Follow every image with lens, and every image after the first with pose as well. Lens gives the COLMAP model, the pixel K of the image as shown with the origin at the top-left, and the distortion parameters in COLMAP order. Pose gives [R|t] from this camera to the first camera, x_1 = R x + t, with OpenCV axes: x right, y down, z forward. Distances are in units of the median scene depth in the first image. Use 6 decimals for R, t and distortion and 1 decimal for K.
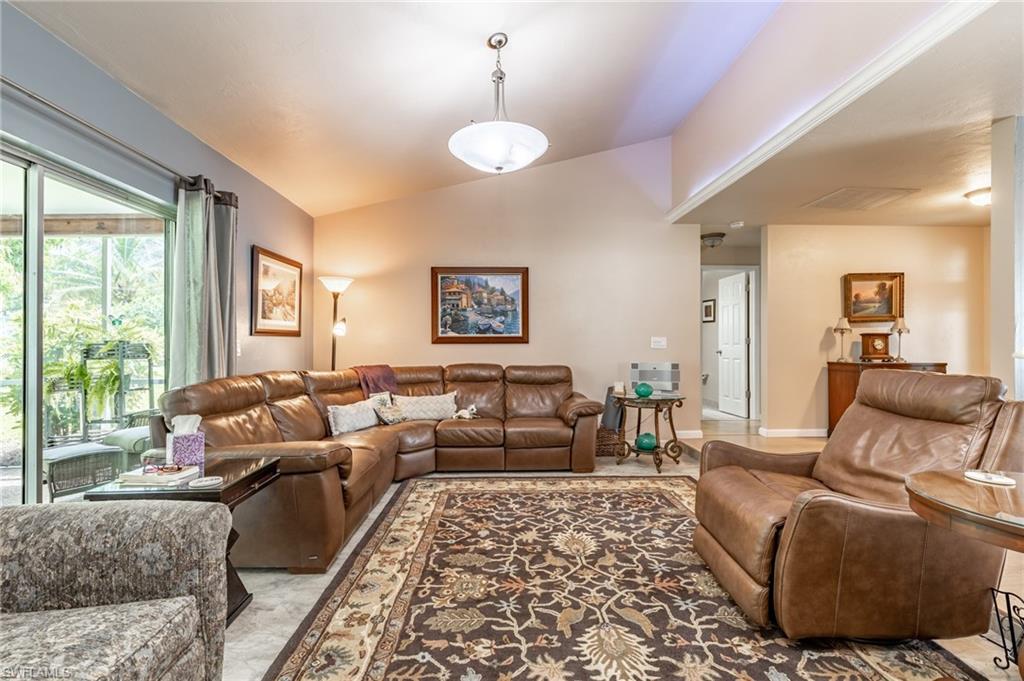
lens RADIAL K [[438.3, 0, 514.6], [0, 438.3, 341.2], [0, 0, 1]] dist [0.001766, 0.000047]
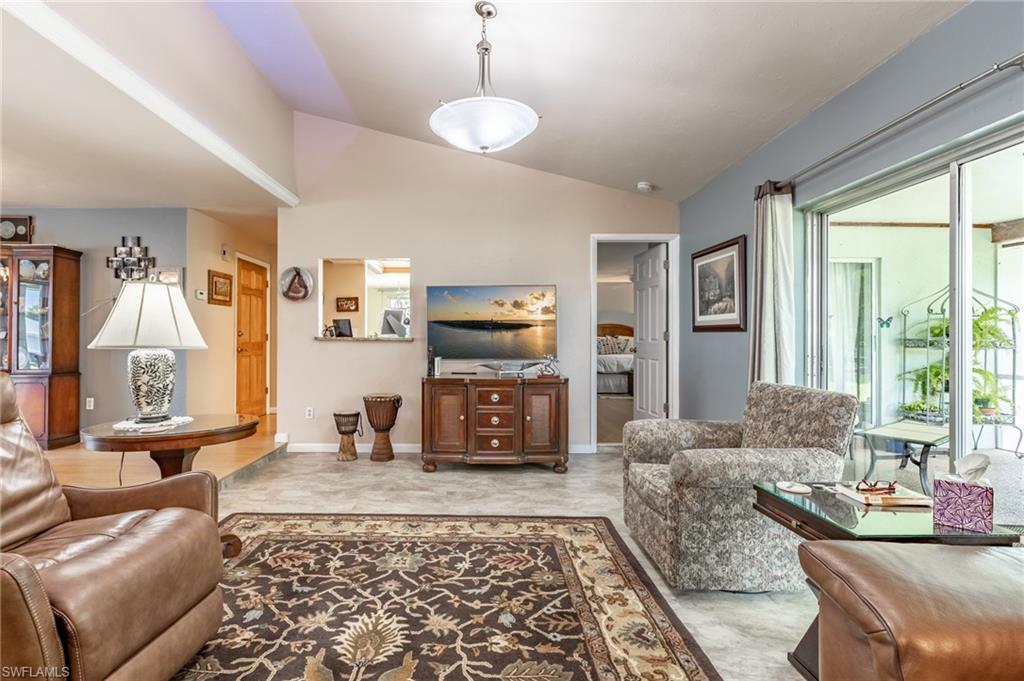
lens RADIAL K [[468.3, 0, 468.5], [0, 468.3, 339.7], [0, 0, 1]] dist [-0.003078, -0.000275]
pose [[-0.997922, -0.002825, 0.064377, -0.041701], [-0.003192, 0.999979, -0.005606, 0.006351], [-0.064360, -0.005799, -0.997910, 1.264361]]
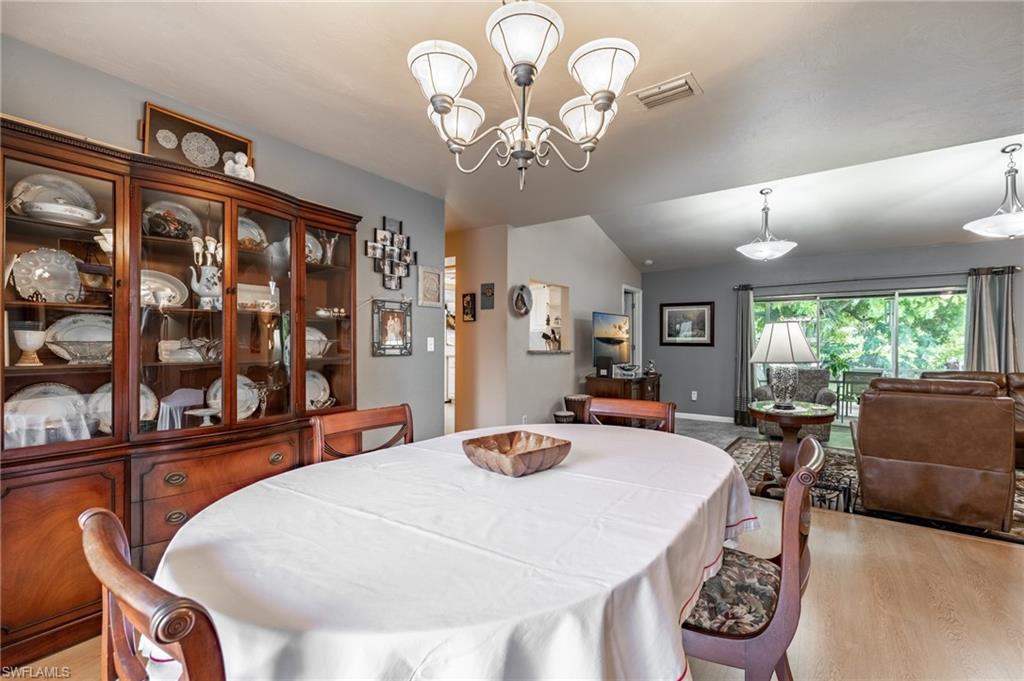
lens RADIAL K [[437.1, 0, 519.5], [0, 437.1, 338.6], [0, 0, 1]] dist [0.000187, -0.000020]
pose [[-0.623921, -0.013226, -0.781375, 2.176390], [0.000058, 0.999856, -0.016970, -0.031364], [0.781487, -0.010633, -0.623831, 0.608511]]
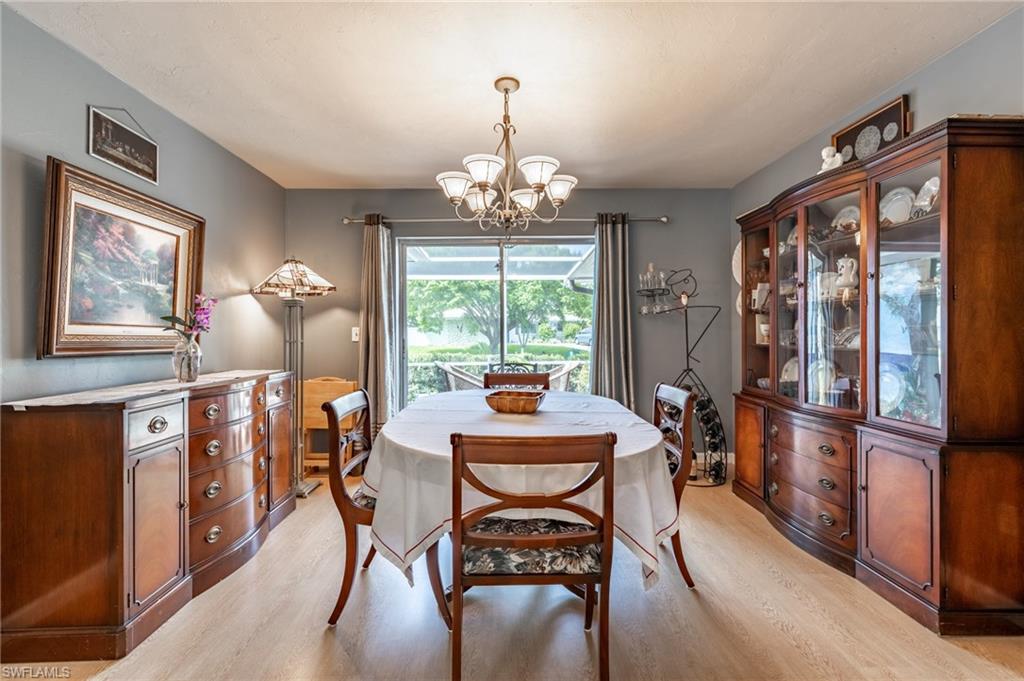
lens RADIAL K [[468.0, 0, 509.6], [0, 468.0, 330.4], [0, 0, 1]] dist [0.001354, 0.000267]
pose [[0.023449, 0.002516, 0.999722, 0.901539], [0.002108, 0.999994, -0.002566, -0.037075], [-0.999723, 0.002167, 0.023443, 0.267810]]
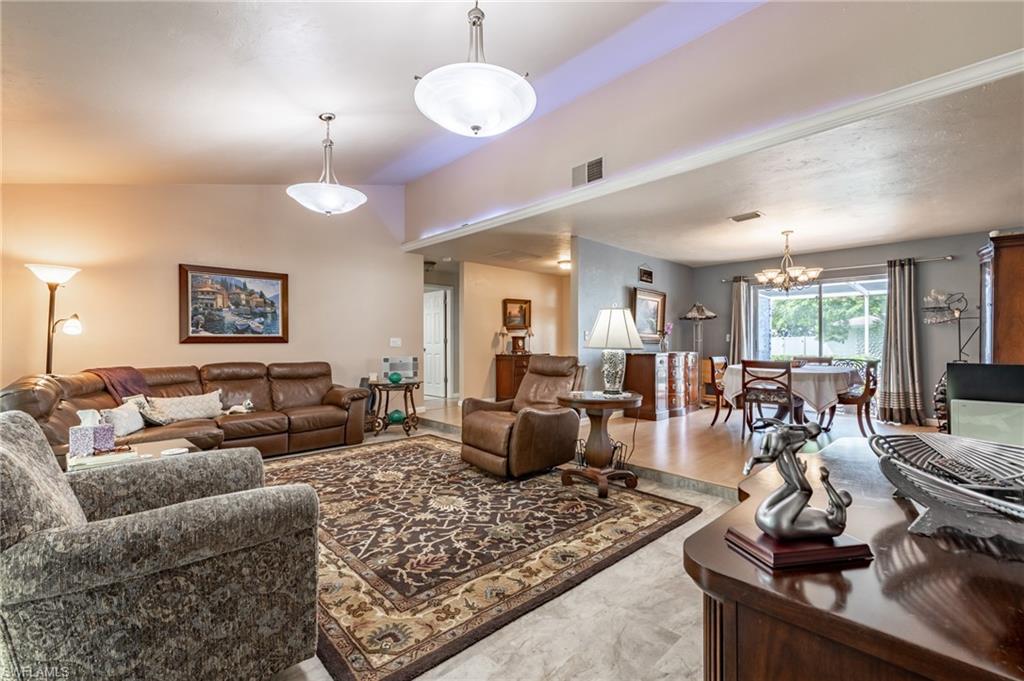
lens RADIAL K [[437.1, 0, 519.5], [0, 437.1, 338.6], [0, 0, 1]] dist [0.000187, -0.000020]
pose [[0.739268, 0.005435, 0.673389, -0.506350], [-0.002469, 0.999983, -0.005360, -0.003025], [-0.673406, 0.002300, 0.739269, -0.382325]]
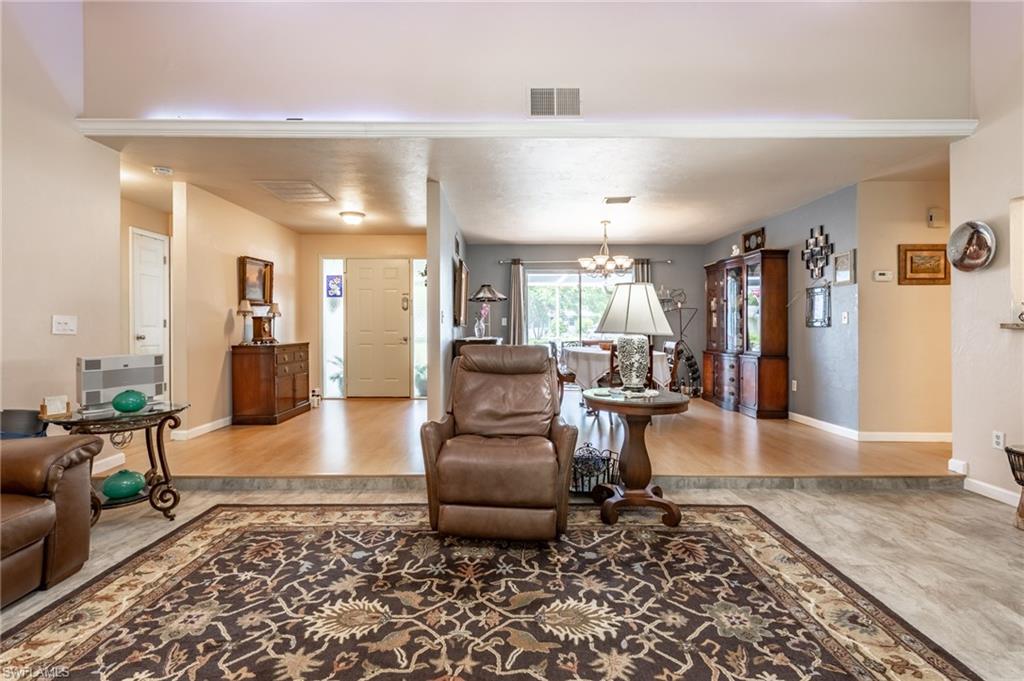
lens RADIAL K [[476.5, 0, 510.6], [0, 476.5, 322.8], [0, 0, 1]] dist [0.001442, 0.000237]
pose [[0.035844, 0.007829, 0.999327, -0.562315], [-0.006386, 0.999951, -0.007605, 0.002938], [-0.999337, -0.006109, 0.035892, 0.678743]]
